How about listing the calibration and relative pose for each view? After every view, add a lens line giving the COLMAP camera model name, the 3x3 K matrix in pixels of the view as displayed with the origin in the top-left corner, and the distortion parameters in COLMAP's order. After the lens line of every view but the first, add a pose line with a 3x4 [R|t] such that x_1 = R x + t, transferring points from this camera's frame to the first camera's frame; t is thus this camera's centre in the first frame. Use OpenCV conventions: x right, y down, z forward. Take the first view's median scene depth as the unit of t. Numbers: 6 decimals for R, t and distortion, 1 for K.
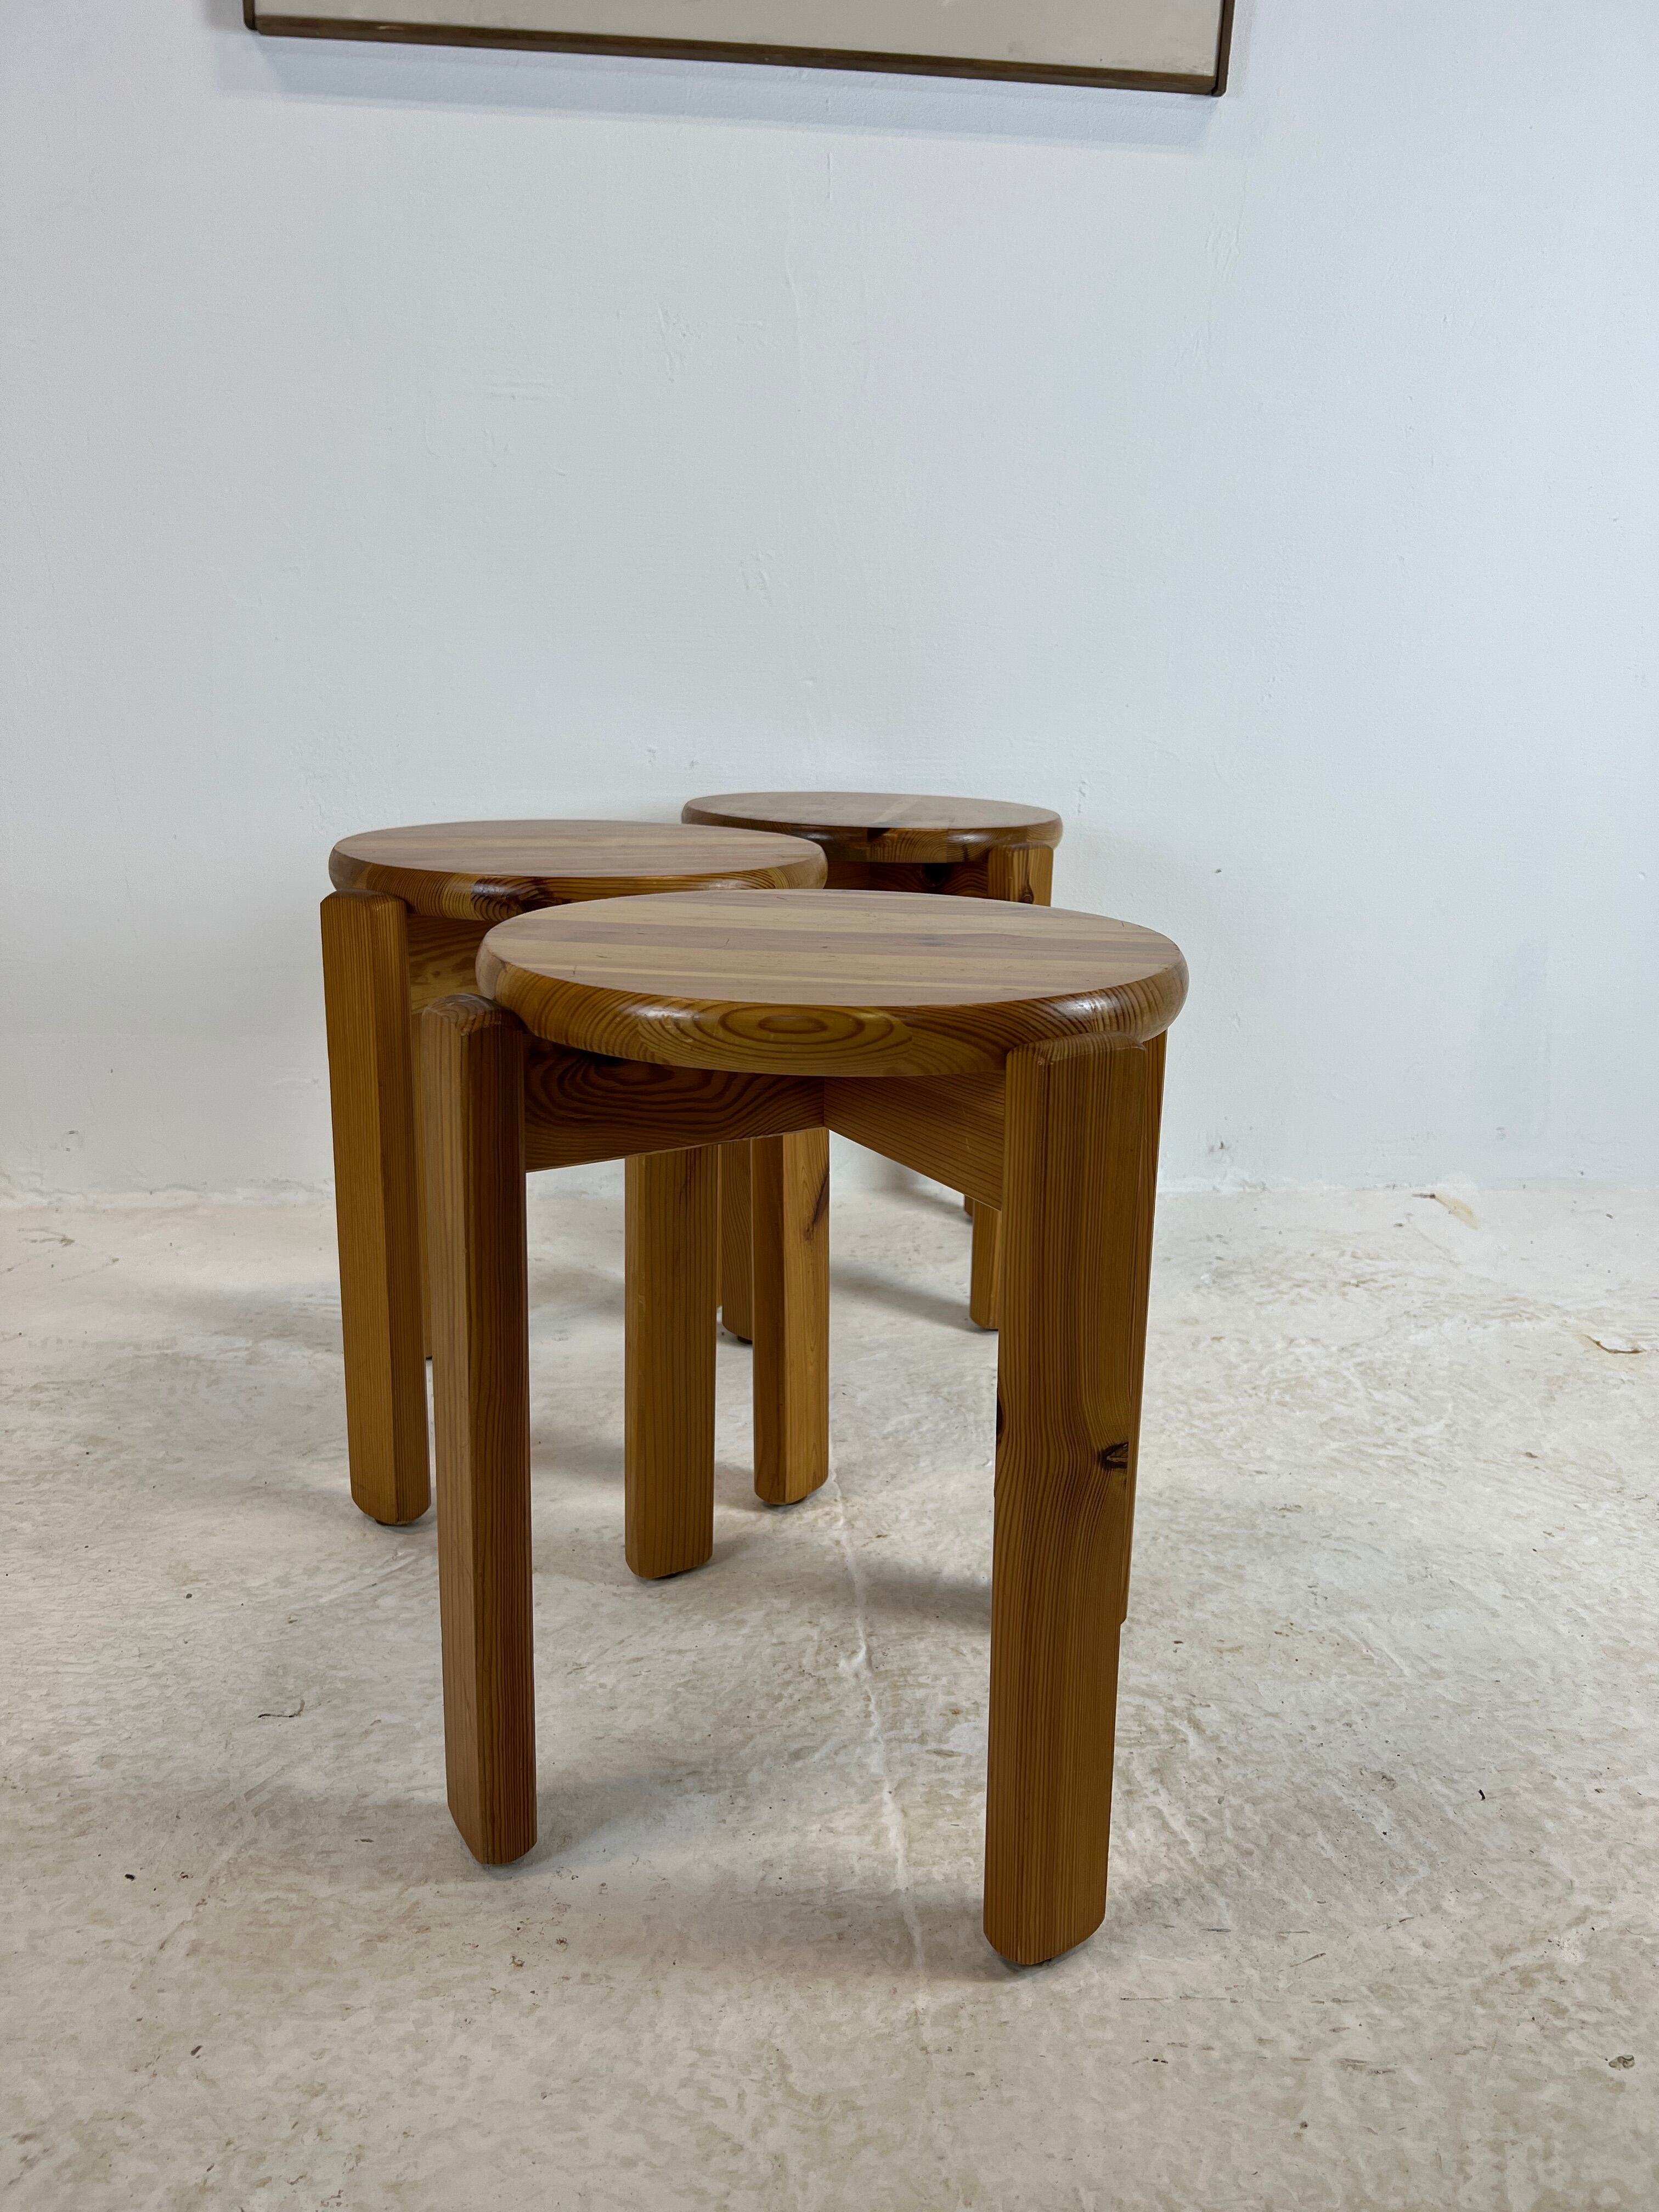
lens RADIAL K [[1649.5, 0, 831.9], [0, 1649.5, 1093.1], [0, 0, 1]] dist [0.025255, -0.029290]
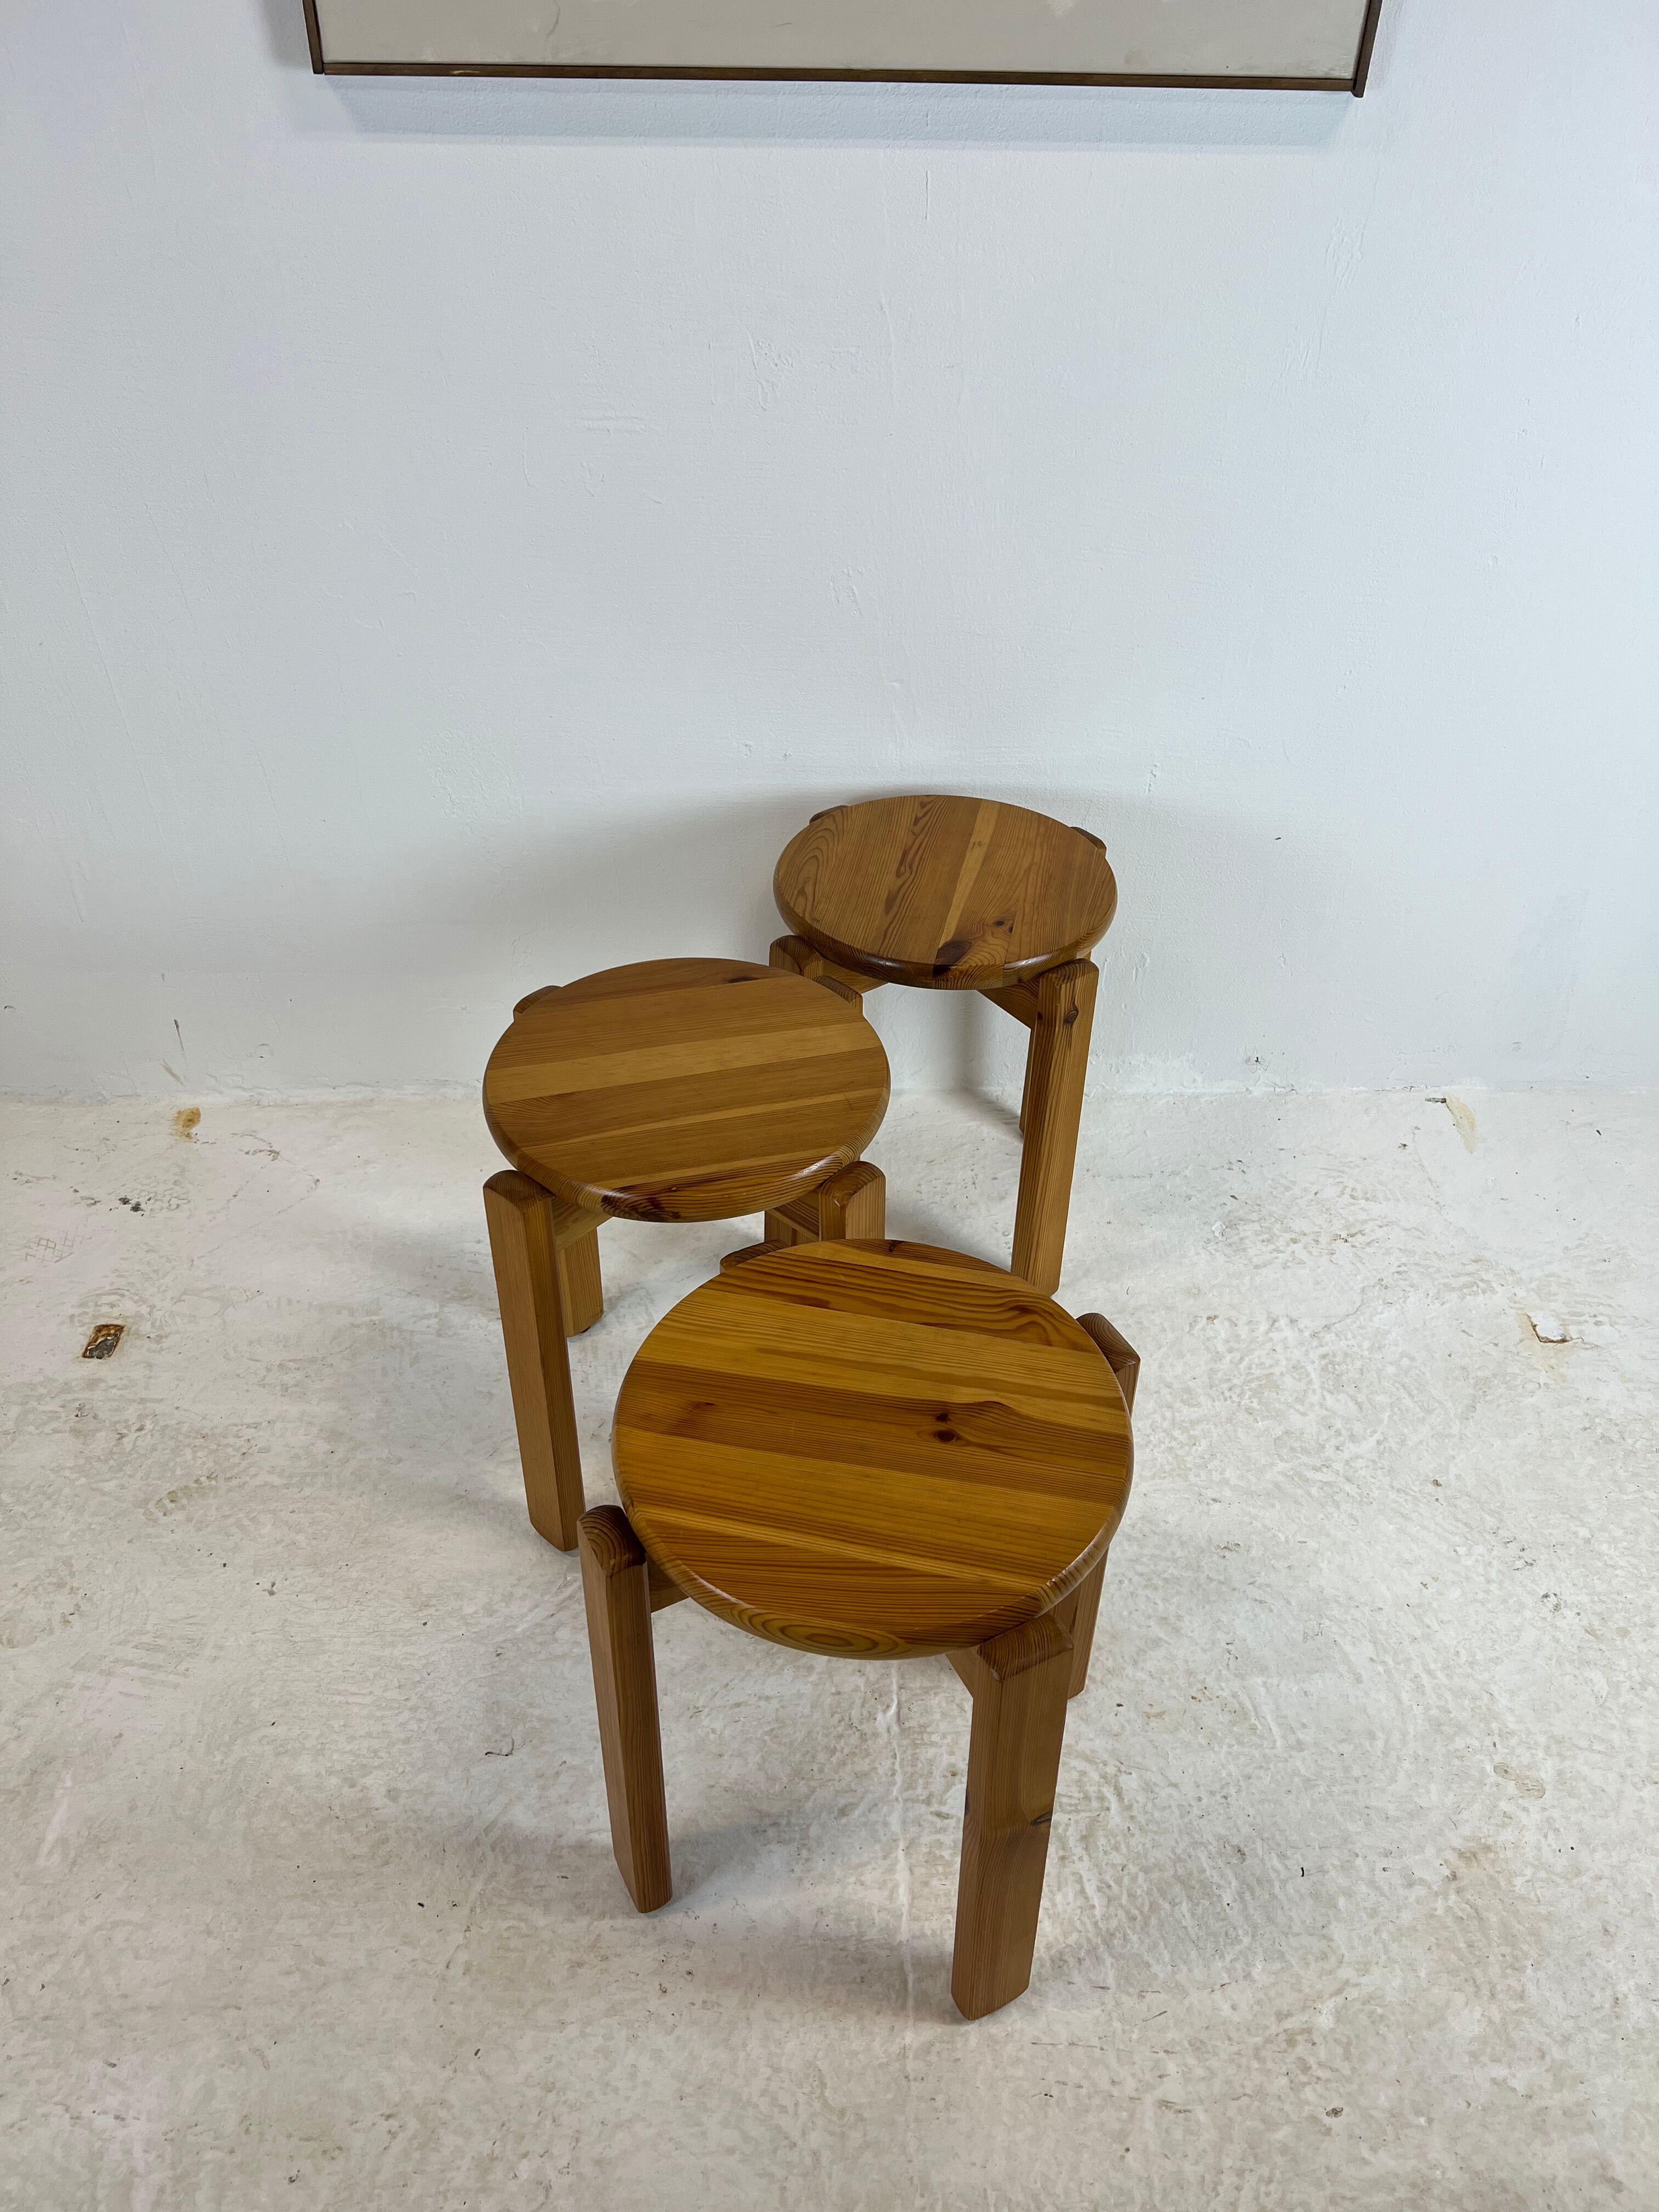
lens RADIAL K [[1638.1, 0, 832.6], [0, 1638.1, 1097.1], [0, 0, 1]] dist [0.028773, -0.028647]
pose [[0.997392, 0.036058, -0.062519, 0.036279], [-0.009282, 0.923140, 0.384351, -0.713350], [0.071573, -0.382769, 0.921068, -0.112953]]
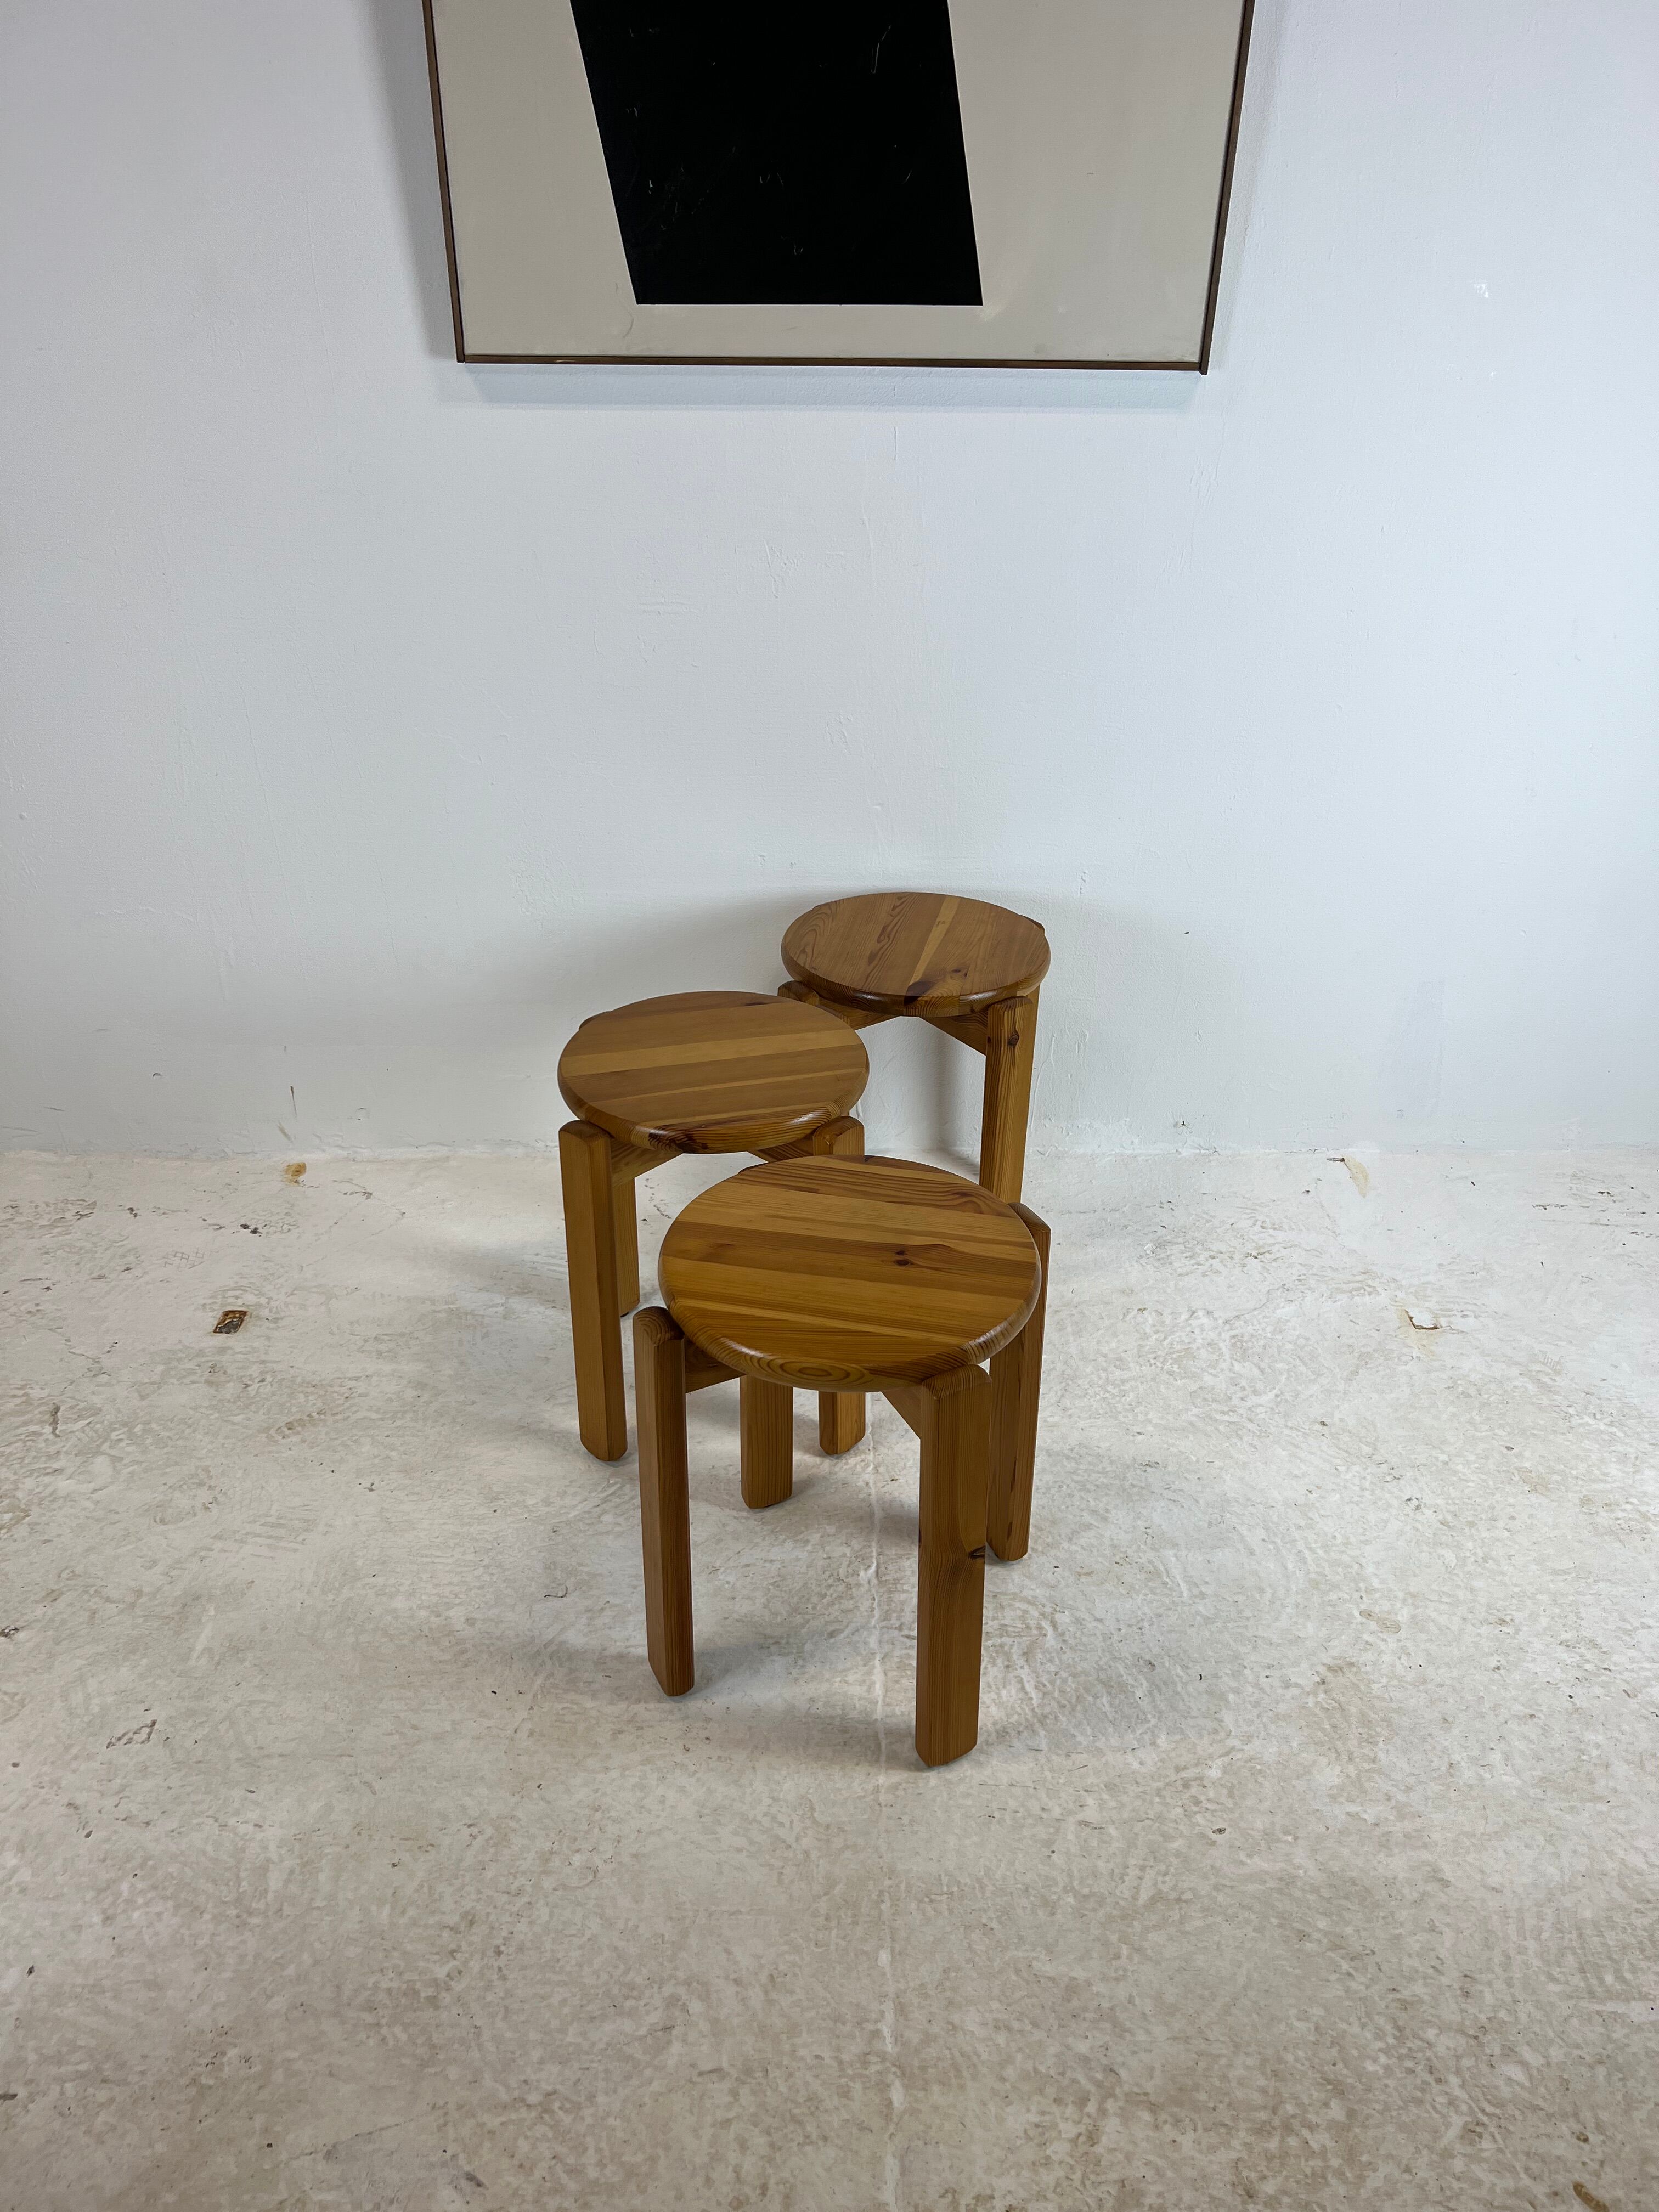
lens RADIAL K [[1626.2, 0, 826.1], [0, 1626.2, 1088.7], [0, 0, 1]] dist [0.043560, -0.059647]
pose [[0.996551, 0.025018, -0.079119, 0.095555], [-0.006267, 0.973437, 0.228869, -0.574587], [0.082743, -0.227584, 0.970237, -0.596688]]
